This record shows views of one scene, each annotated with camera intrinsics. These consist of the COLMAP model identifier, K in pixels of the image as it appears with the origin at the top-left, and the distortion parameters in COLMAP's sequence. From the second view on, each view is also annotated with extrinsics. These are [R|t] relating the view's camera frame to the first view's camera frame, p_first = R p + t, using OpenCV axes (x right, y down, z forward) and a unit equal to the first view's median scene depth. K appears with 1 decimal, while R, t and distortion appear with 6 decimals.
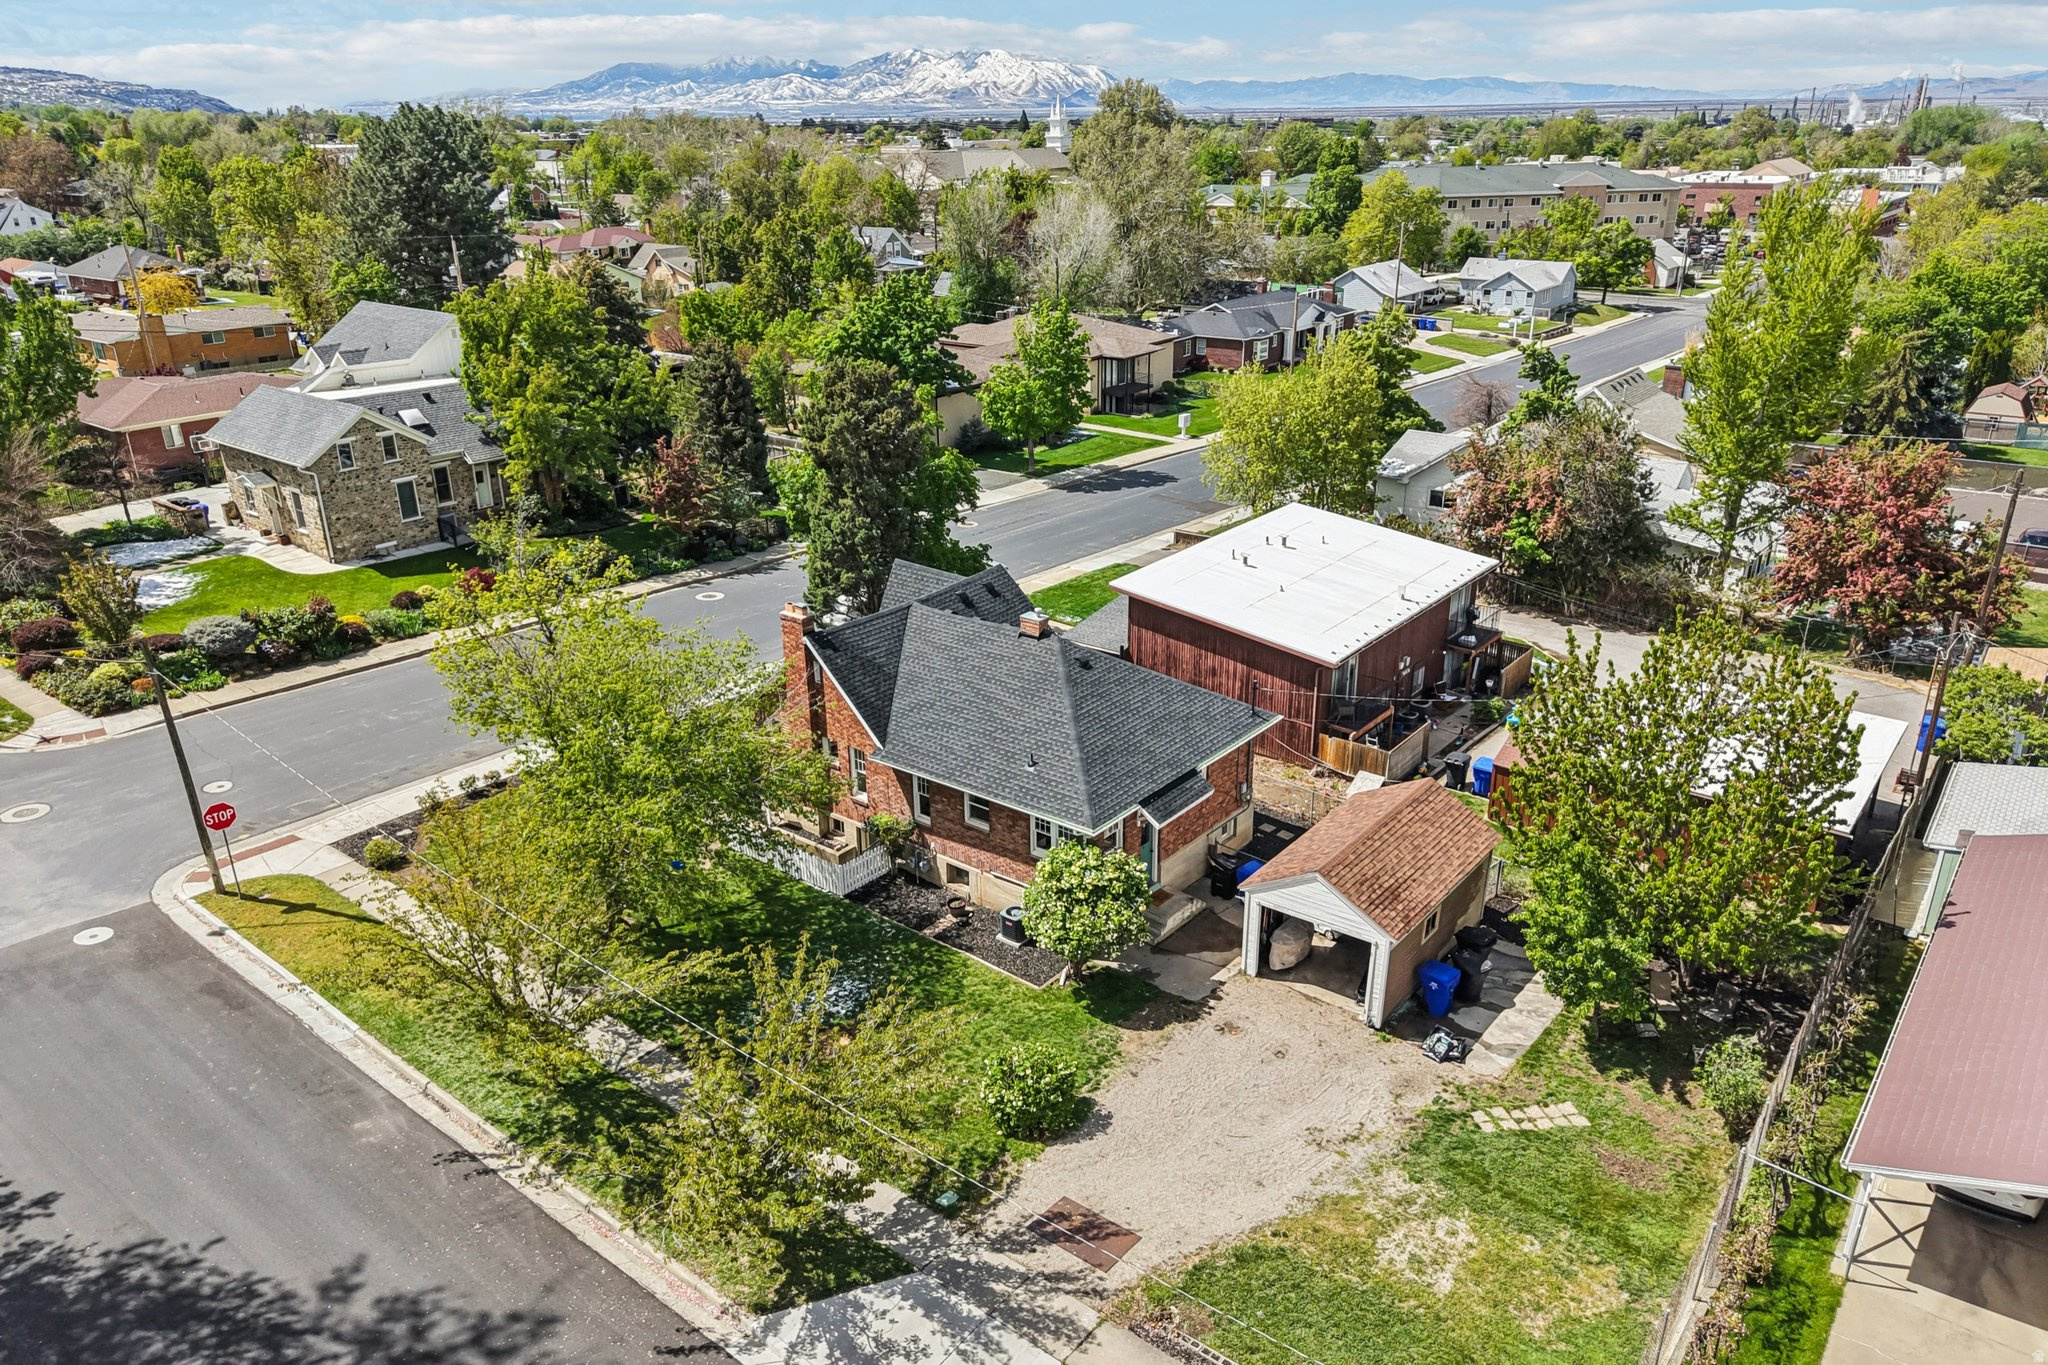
lens RADIAL K [[1391.8, 0, 1036.4], [0, 1391.8, 690.8], [0, 0, 1]] dist [0.020310, -0.012306]
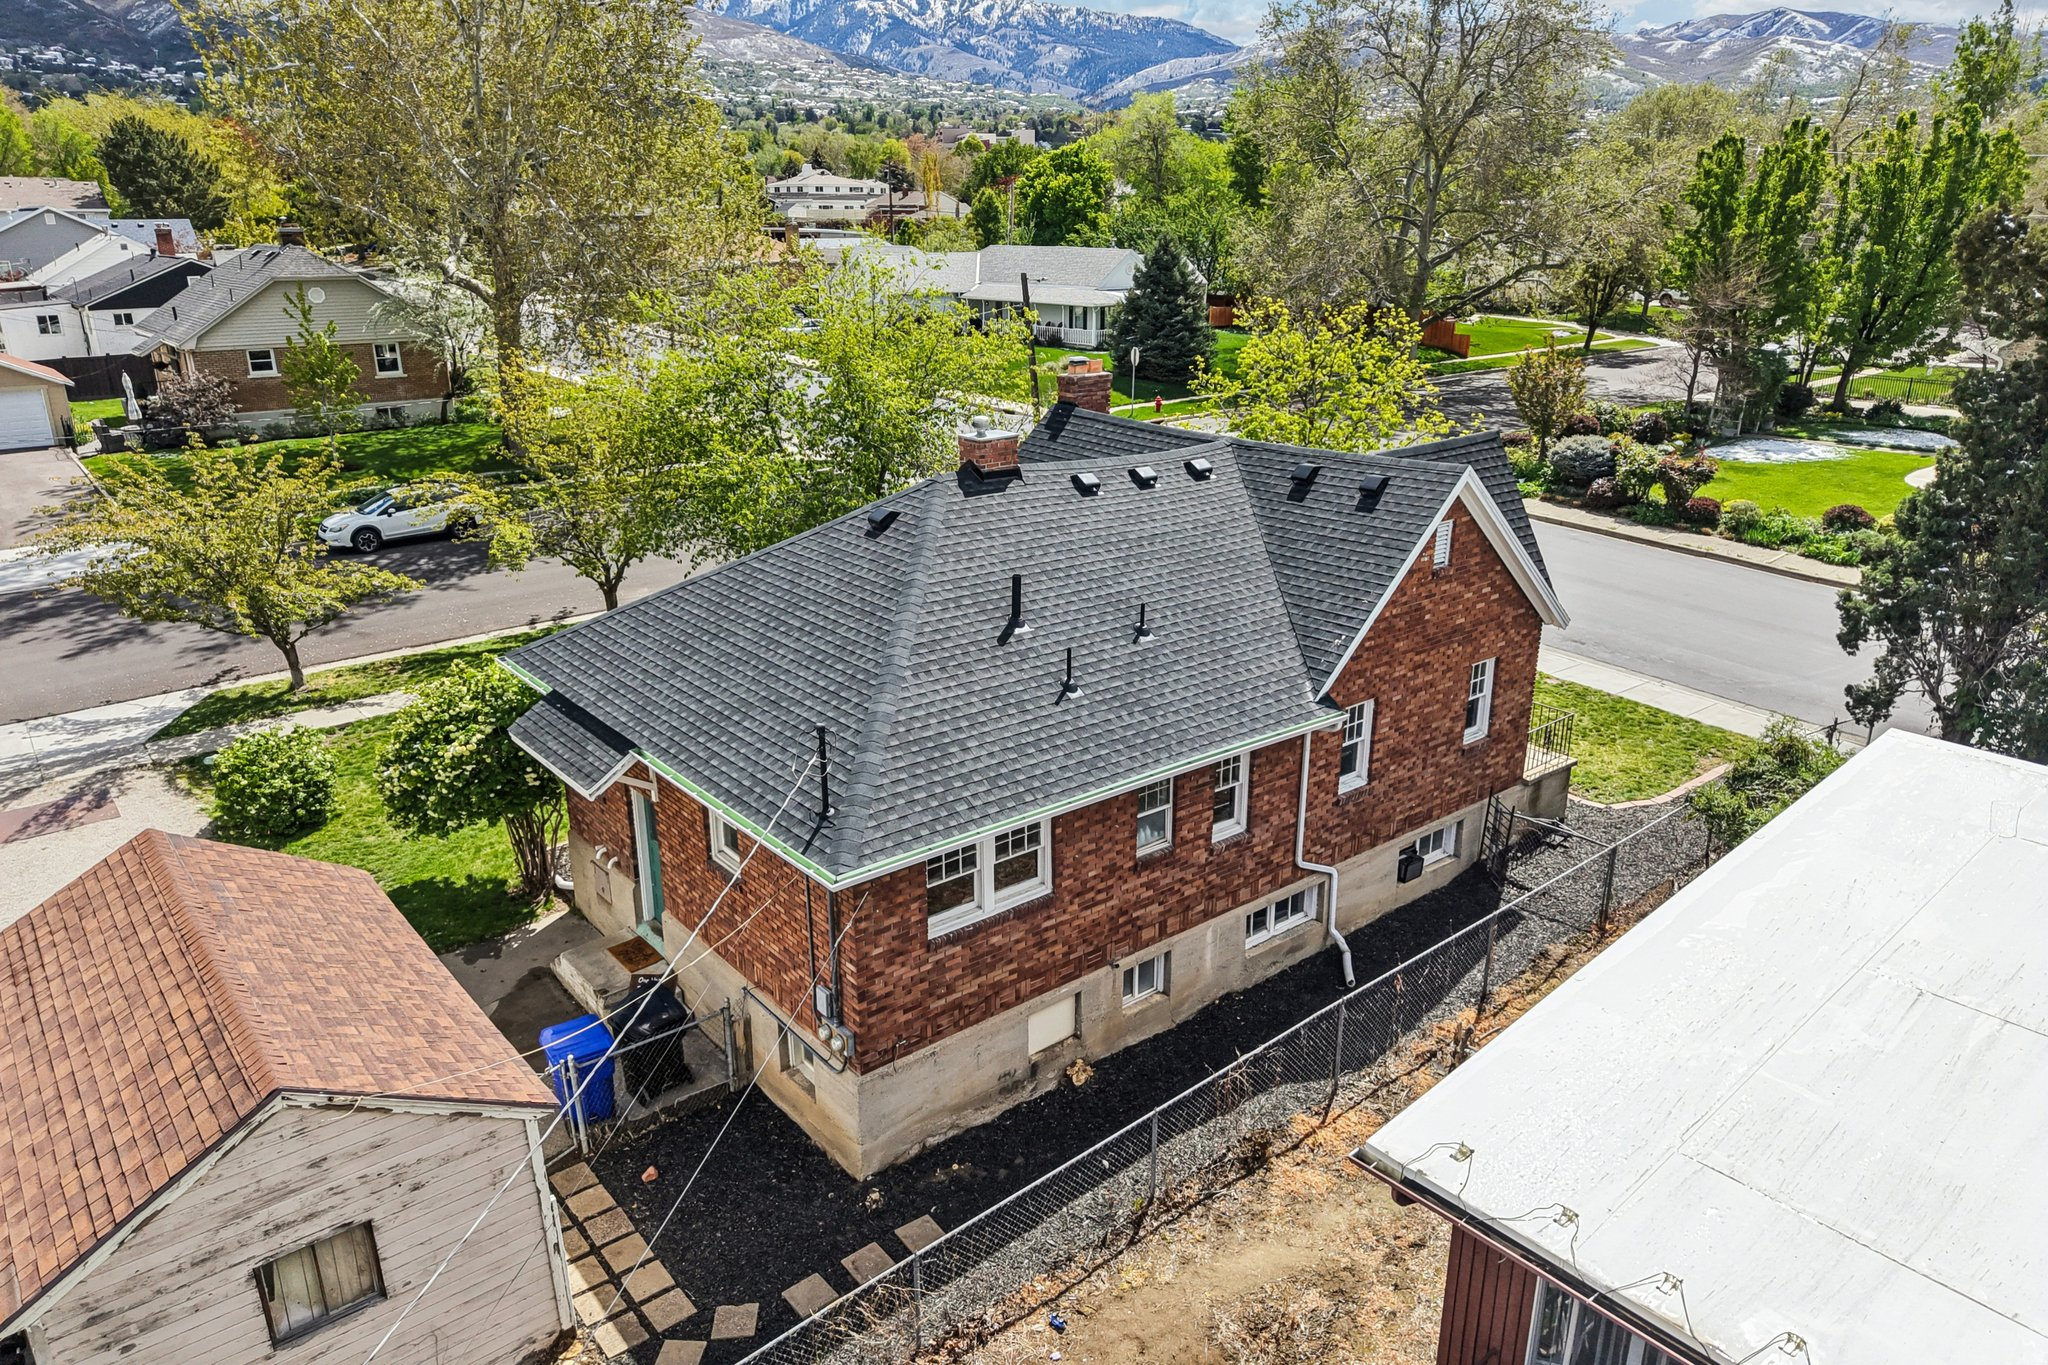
lens RADIAL K [[1384.0, 0, 1024.0], [0, 1384.0, 682.5], [0, 0, 1]] dist [0.008575, -0.007515]
pose [[-0.214095, 0.327640, -0.920225, 0.487554], [-0.368654, 0.845300, 0.386733, -0.178620], [0.904576, 0.422043, -0.060189, 1.126093]]
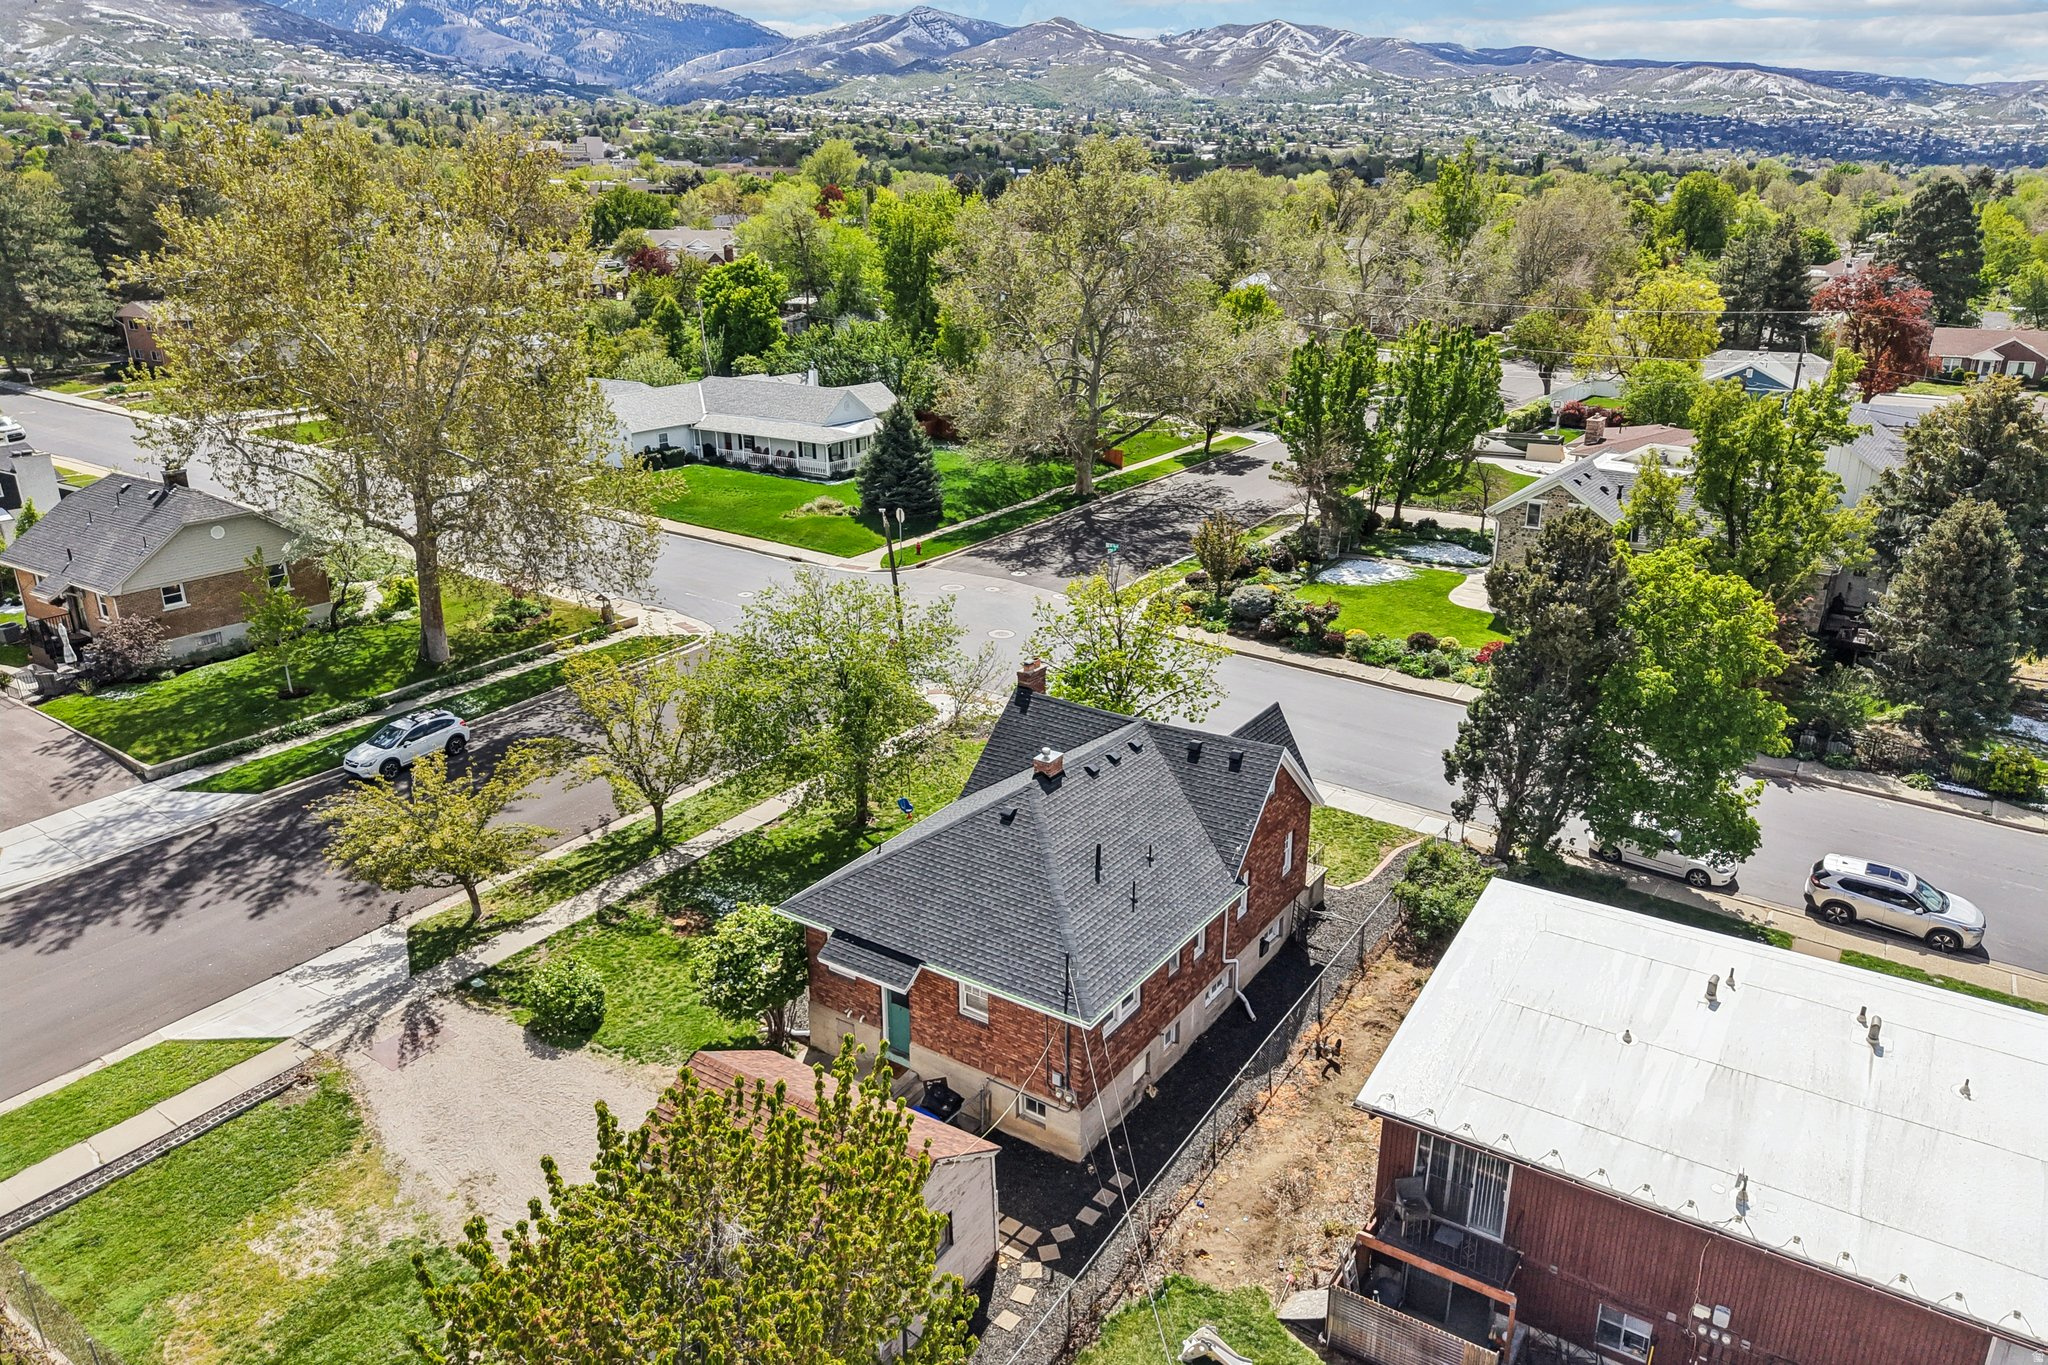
lens RADIAL K [[1391.8, 0, 1036.4], [0, 1391.8, 690.8], [0, 0, 1]] dist [0.020310, -0.012306]
pose [[0.091034, 0.346616, -0.933579, 0.855743], [-0.385045, 0.876812, 0.287994, -0.361041], [0.918397, 0.333253, 0.213283, 0.821014]]
